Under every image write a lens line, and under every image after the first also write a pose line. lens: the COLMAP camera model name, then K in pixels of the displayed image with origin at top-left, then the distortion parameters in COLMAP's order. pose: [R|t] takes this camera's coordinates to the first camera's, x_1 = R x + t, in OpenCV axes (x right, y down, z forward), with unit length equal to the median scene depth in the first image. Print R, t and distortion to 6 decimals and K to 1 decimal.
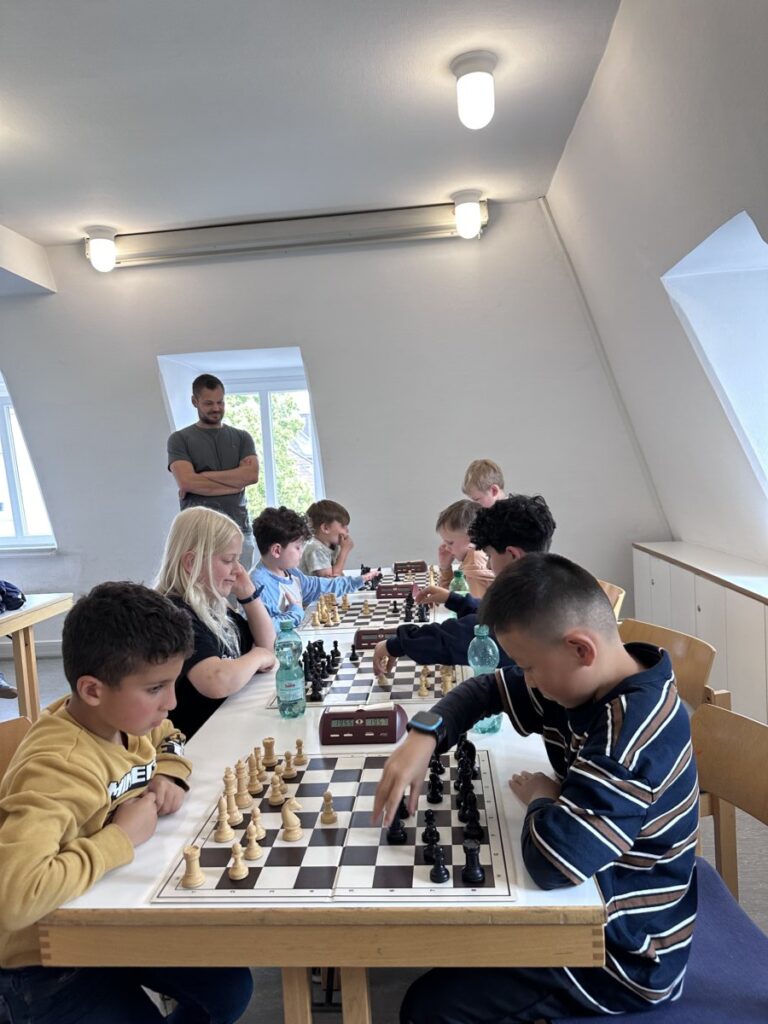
lens RADIAL K [[725.5, 0, 384.4], [0, 725.5, 512.1], [0, 0, 1]] dist [0.030296, 0.001287]
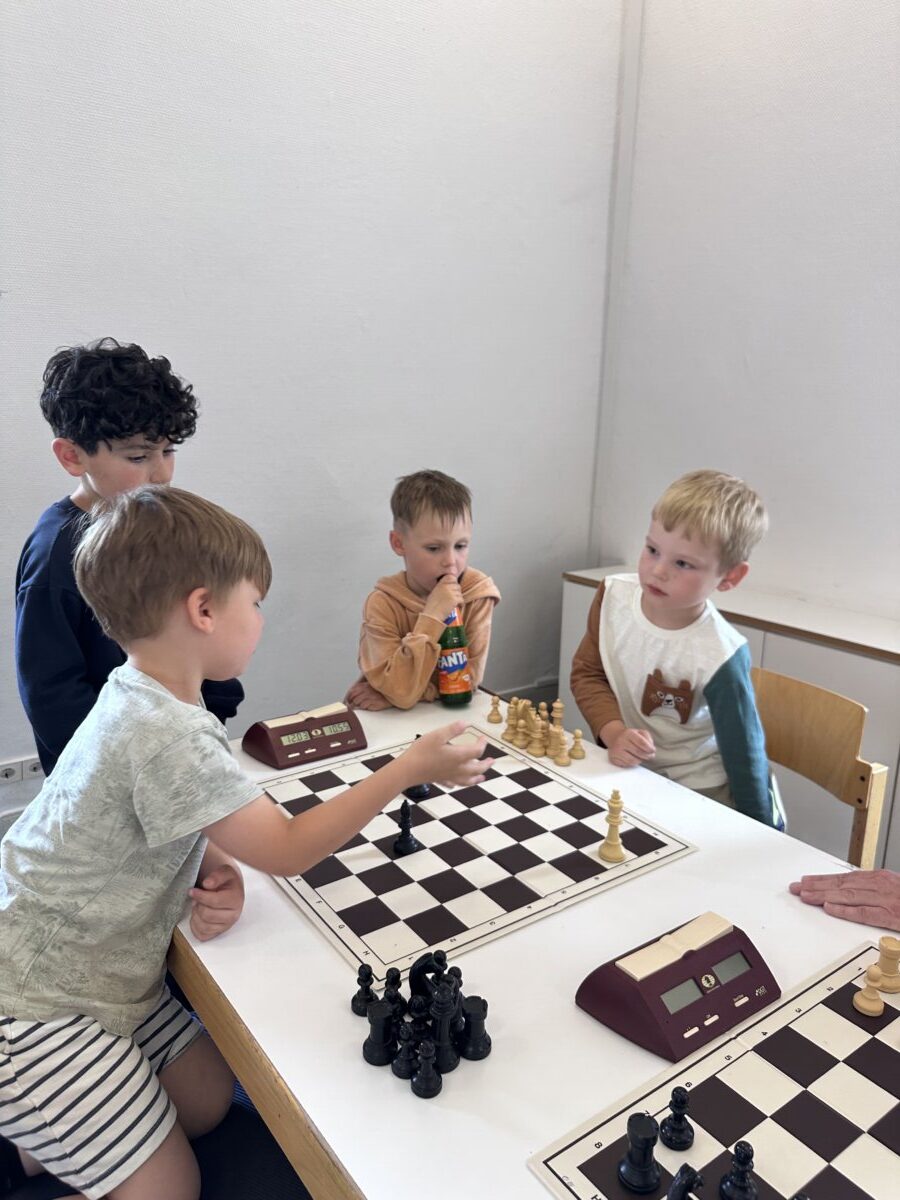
lens RADIAL K [[850.1, 0, 449.7], [0, 850.1, 600.0], [0, 0, 1]] dist [0.030296, 0.001287]
pose [[0.763805, -0.078494, 0.640656, -0.511871], [-0.016095, 0.989953, 0.140480, 0.012916], [-0.645246, -0.117611, 0.754868, 0.225719]]
